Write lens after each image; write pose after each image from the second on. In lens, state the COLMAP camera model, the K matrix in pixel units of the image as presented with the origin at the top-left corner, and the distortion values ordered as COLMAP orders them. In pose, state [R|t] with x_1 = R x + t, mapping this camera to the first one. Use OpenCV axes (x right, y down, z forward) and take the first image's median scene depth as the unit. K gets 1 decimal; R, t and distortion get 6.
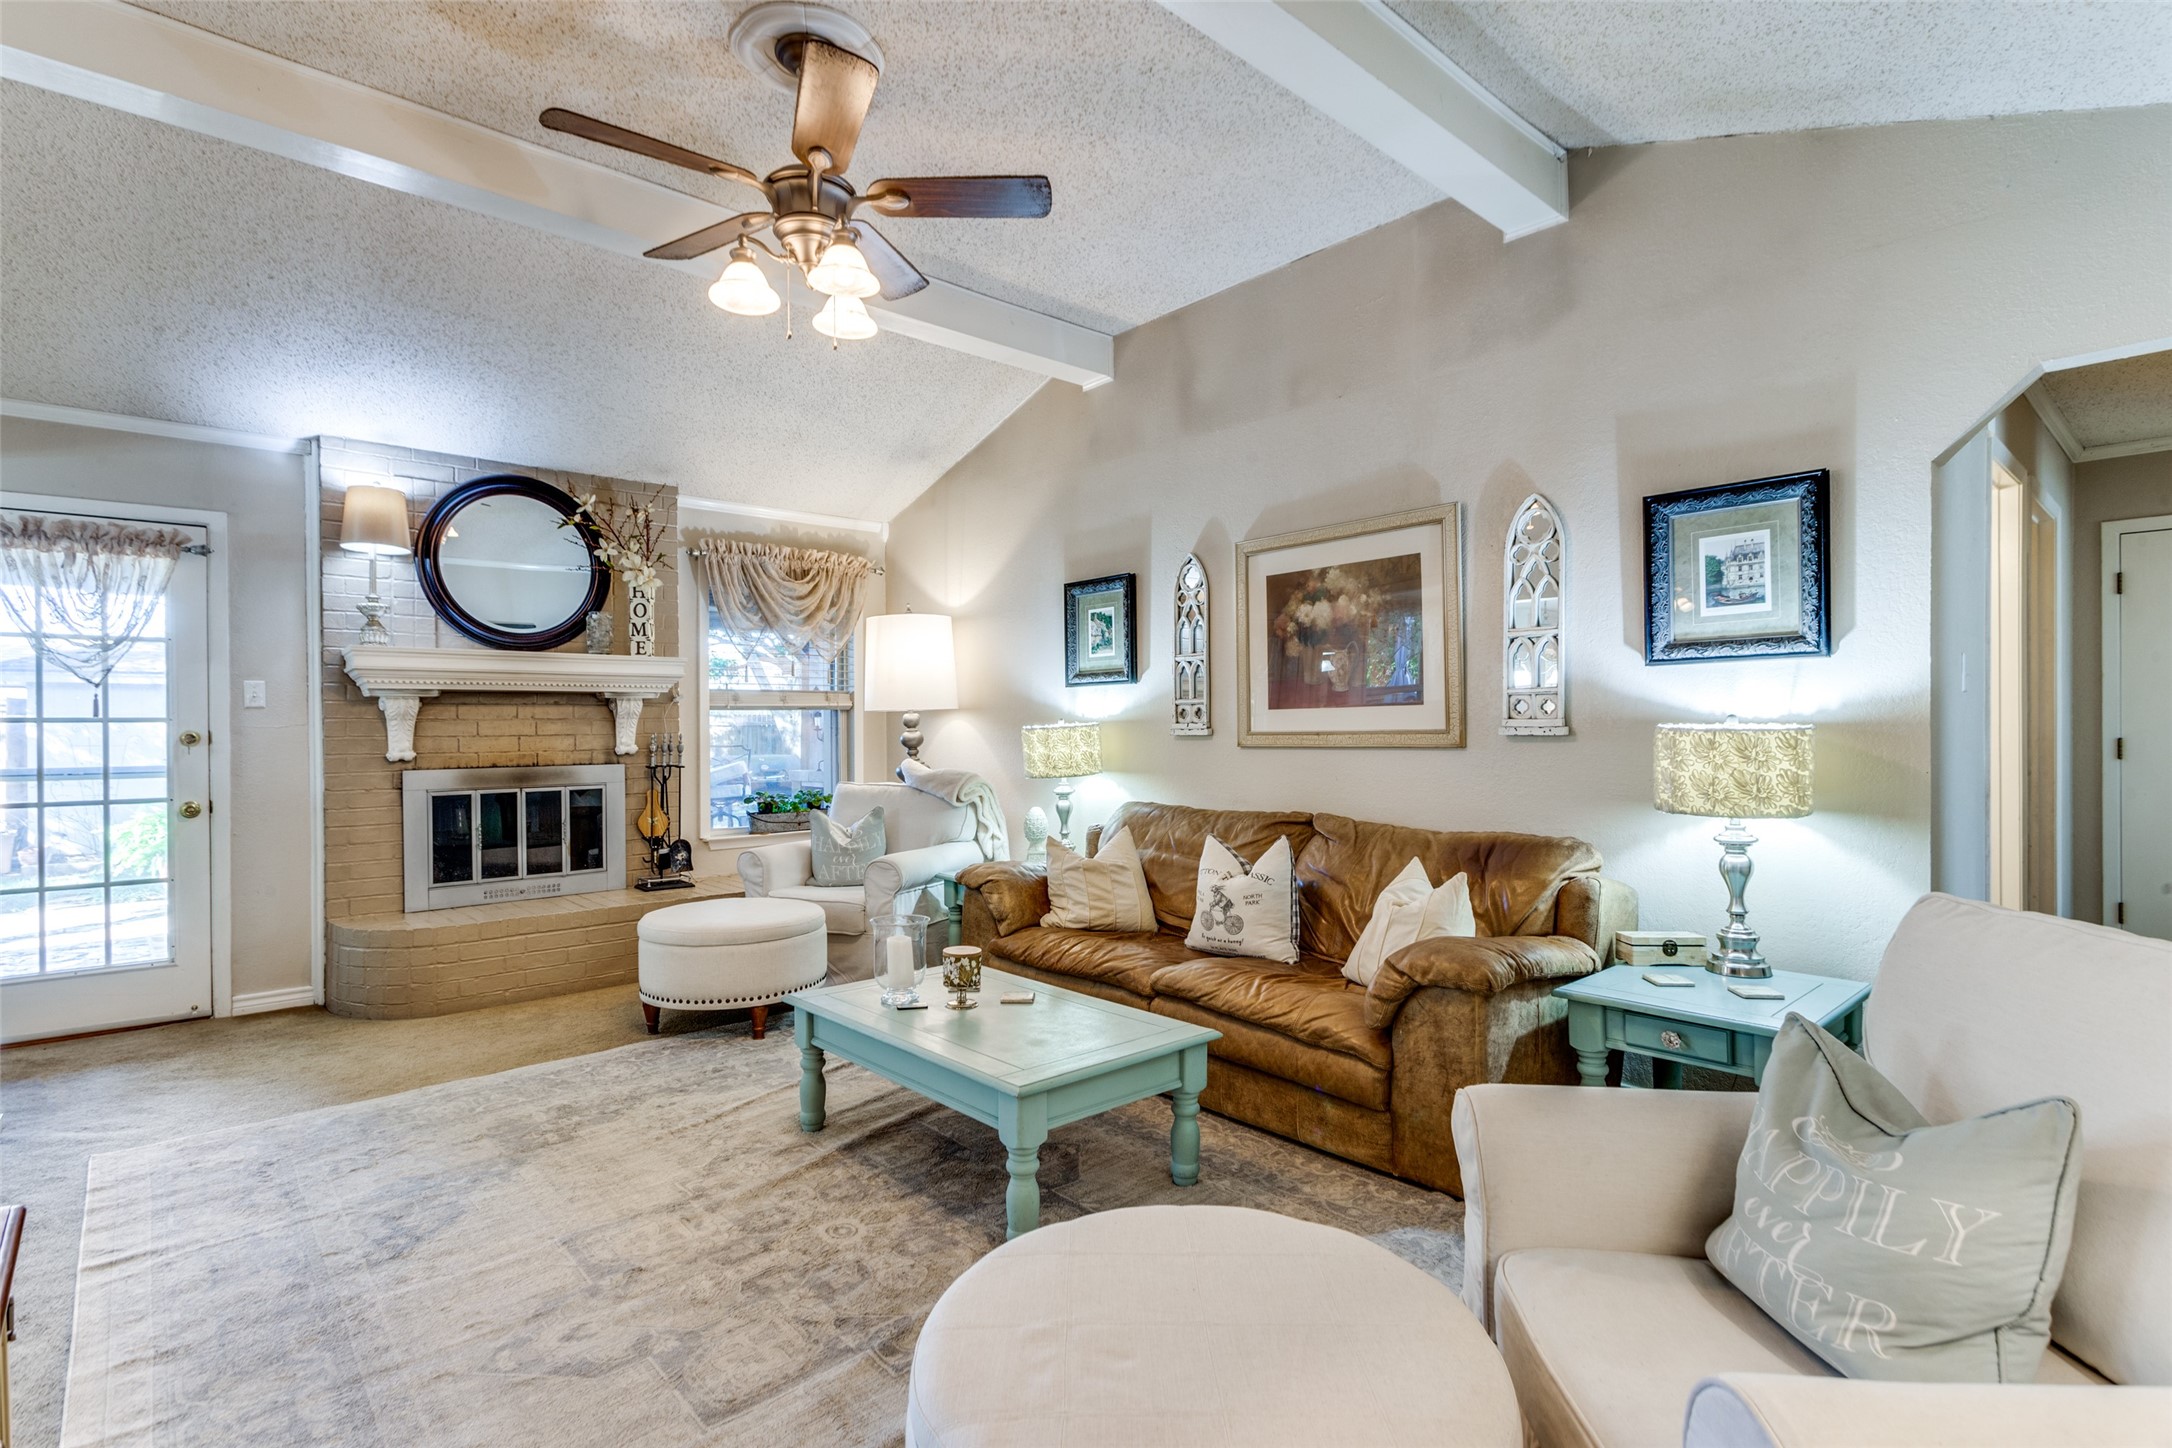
lens RADIAL K [[1053.5, 0, 1086.0], [0, 1053.5, 724.0], [0, 0, 1]] dist [0.006799, 0.000166]
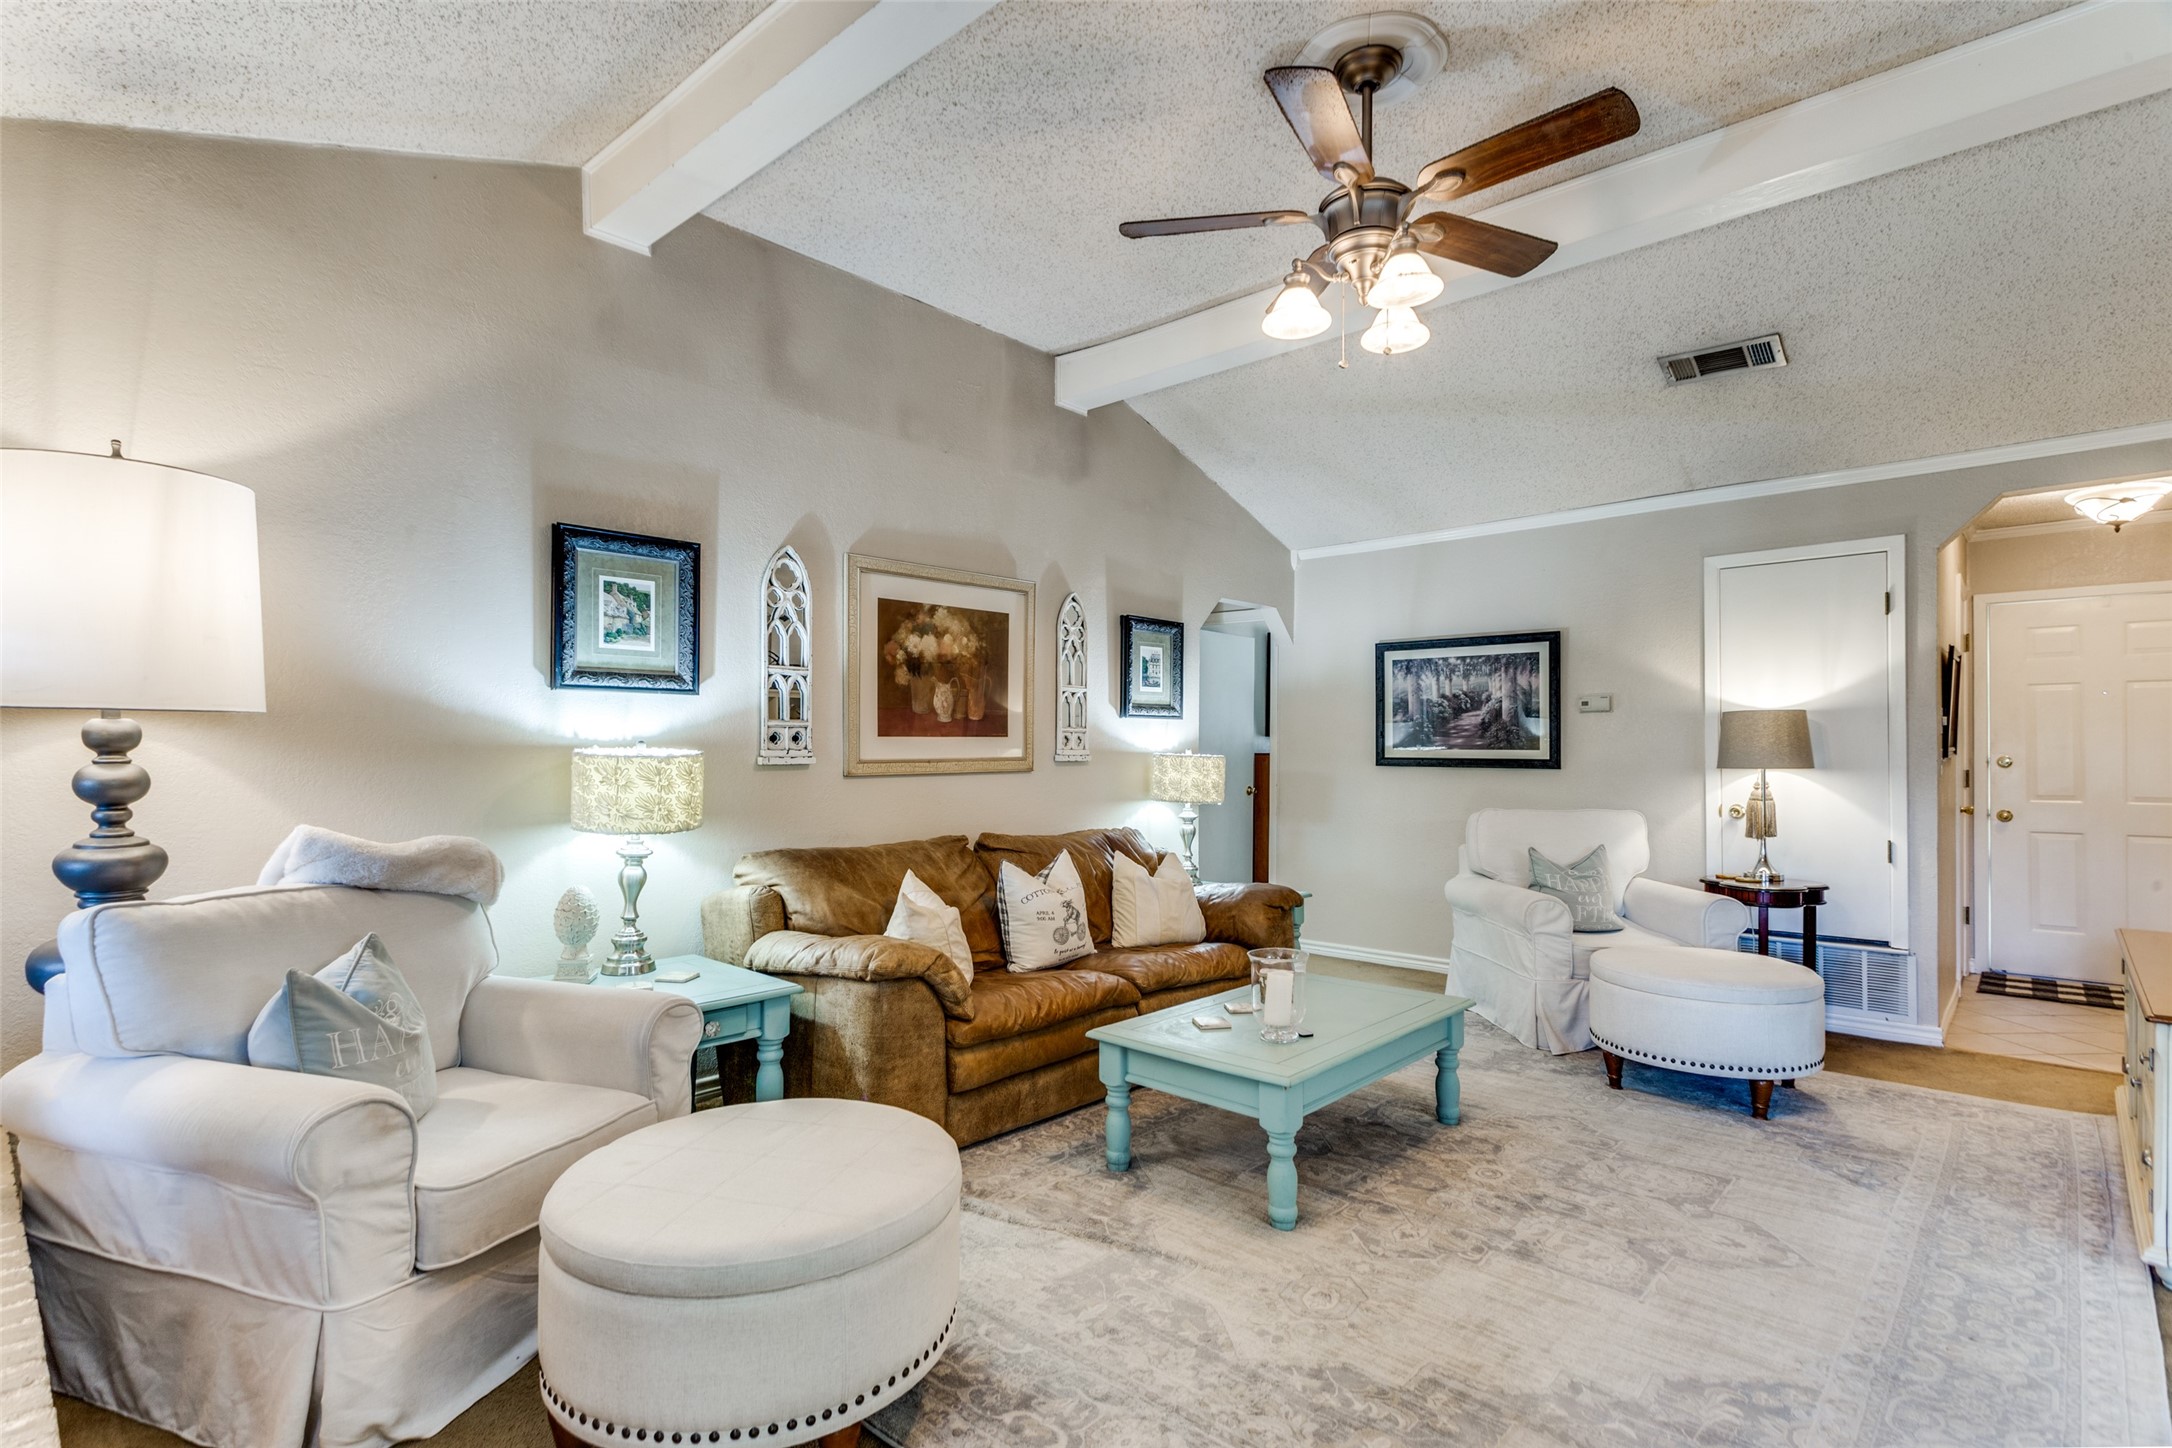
lens RADIAL K [[1043.3, 0, 1088.6], [0, 1043.3, 729.8], [0, 0, 1]] dist [0.003851, 0.000510]
pose [[-0.093800, 0.024794, 0.995282, -0.786459], [-0.004536, 0.999669, -0.025331, 0.003322], [-0.995581, -0.006891, -0.093656, 0.890625]]
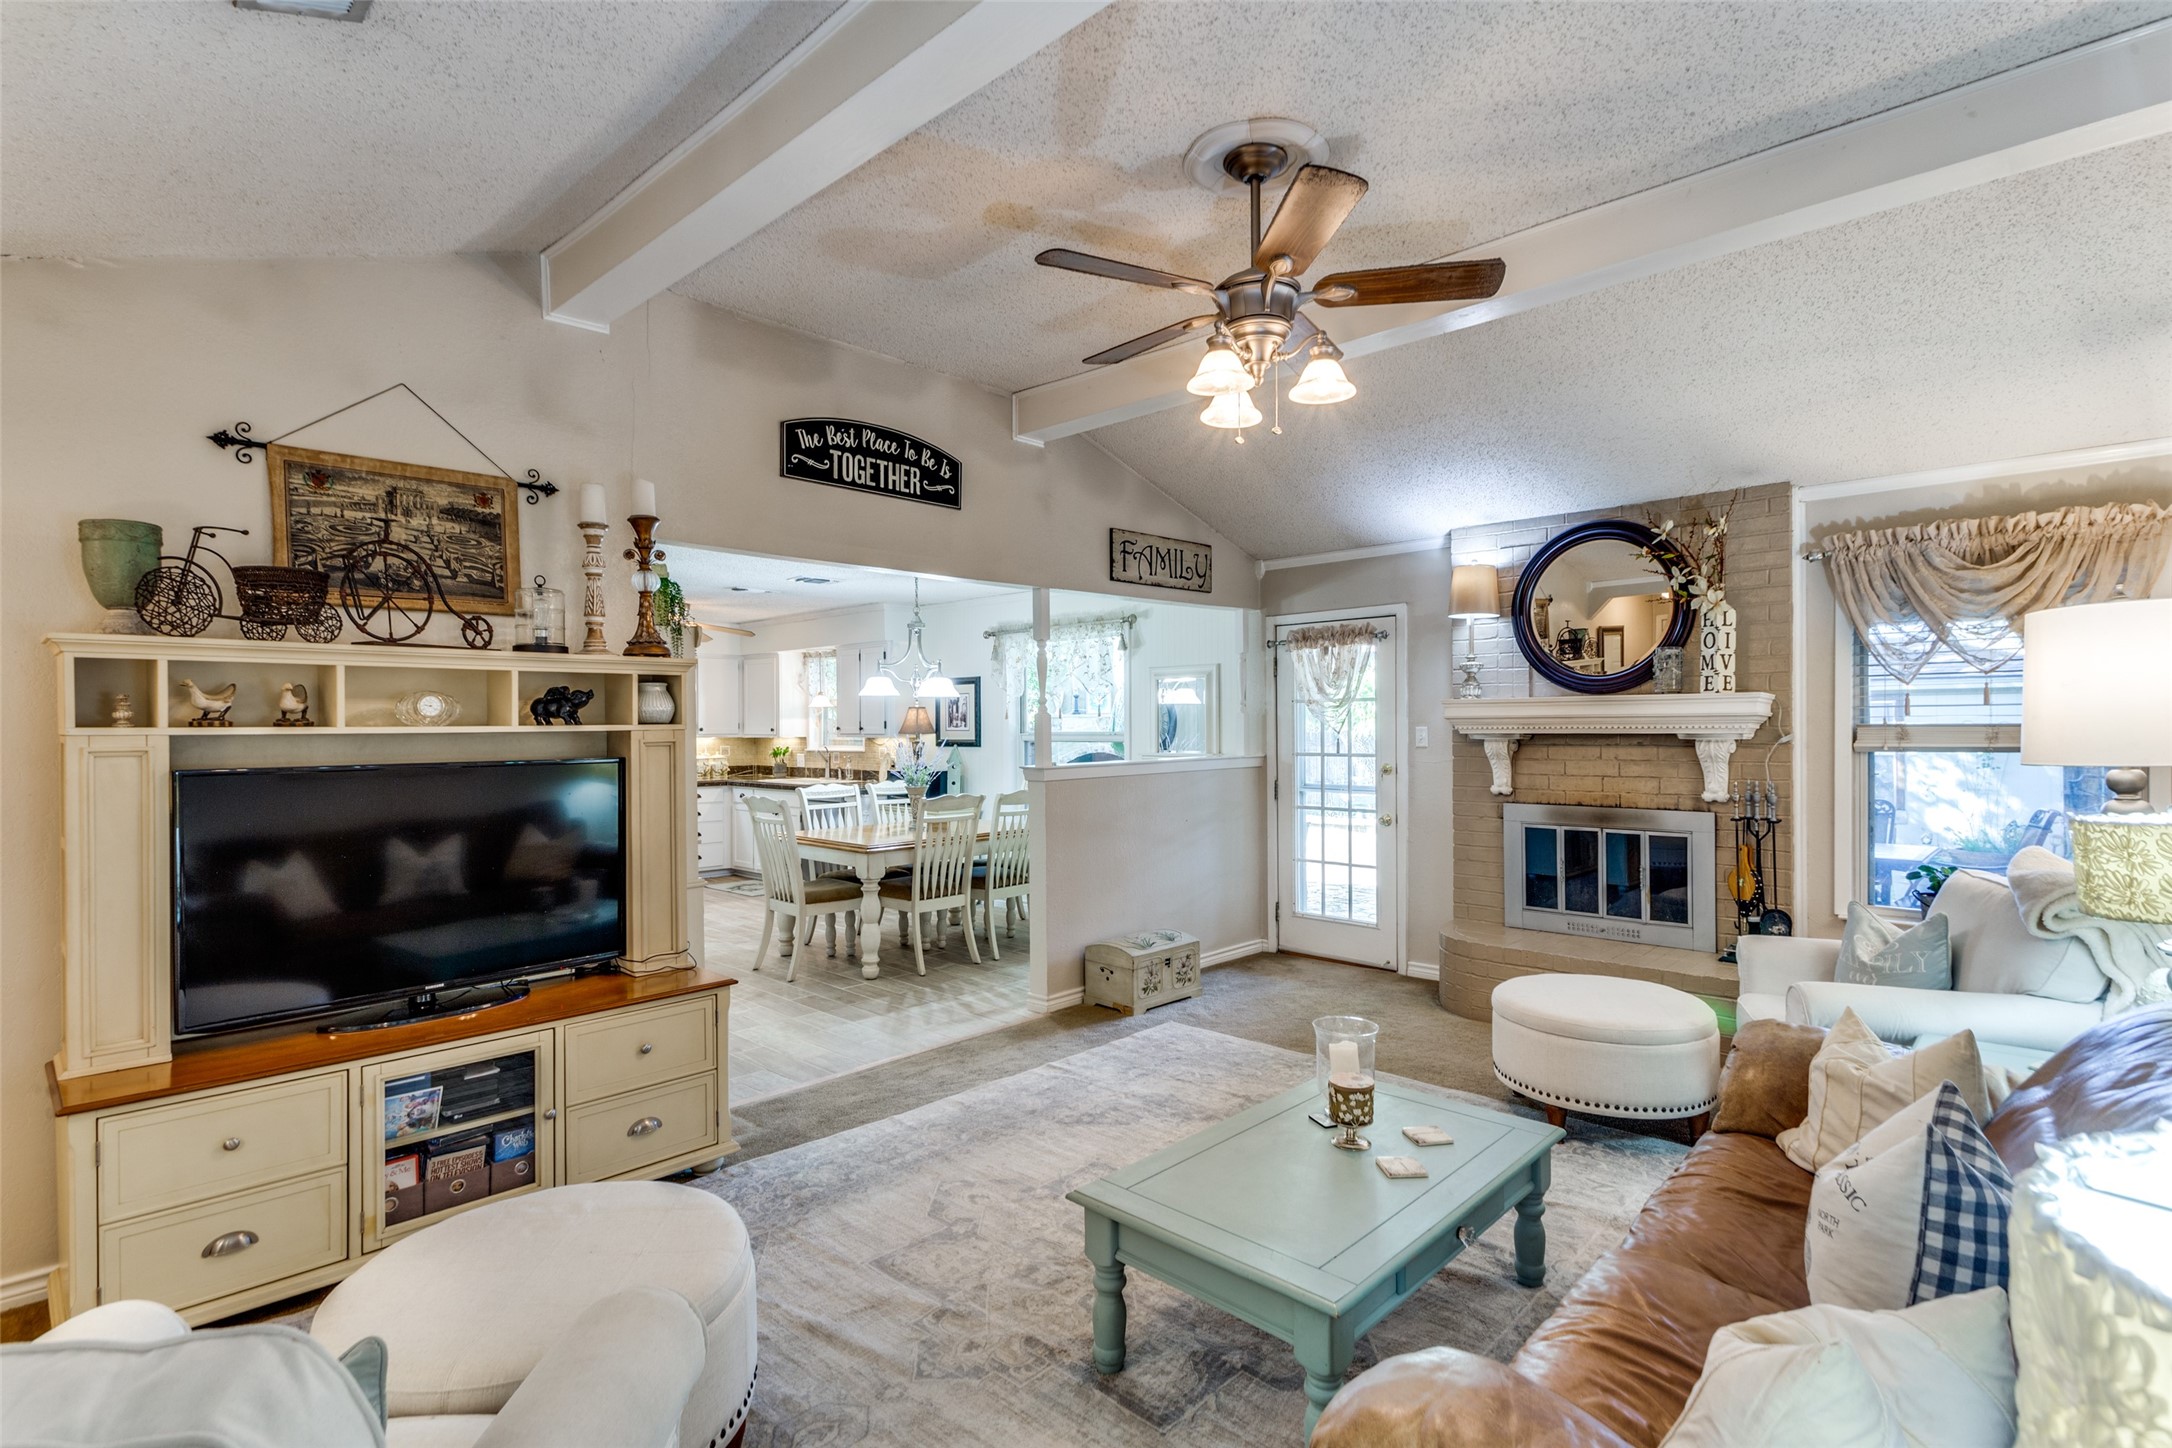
lens RADIAL K [[1043.3, 0, 1088.6], [0, 1043.3, 729.8], [0, 0, 1]] dist [0.003851, 0.000510]
pose [[0.079426, 0.009214, -0.996798, 0.492283], [0.007610, 0.999923, 0.009849, -0.055078], [0.996812, -0.008368, 0.079350, 0.498361]]
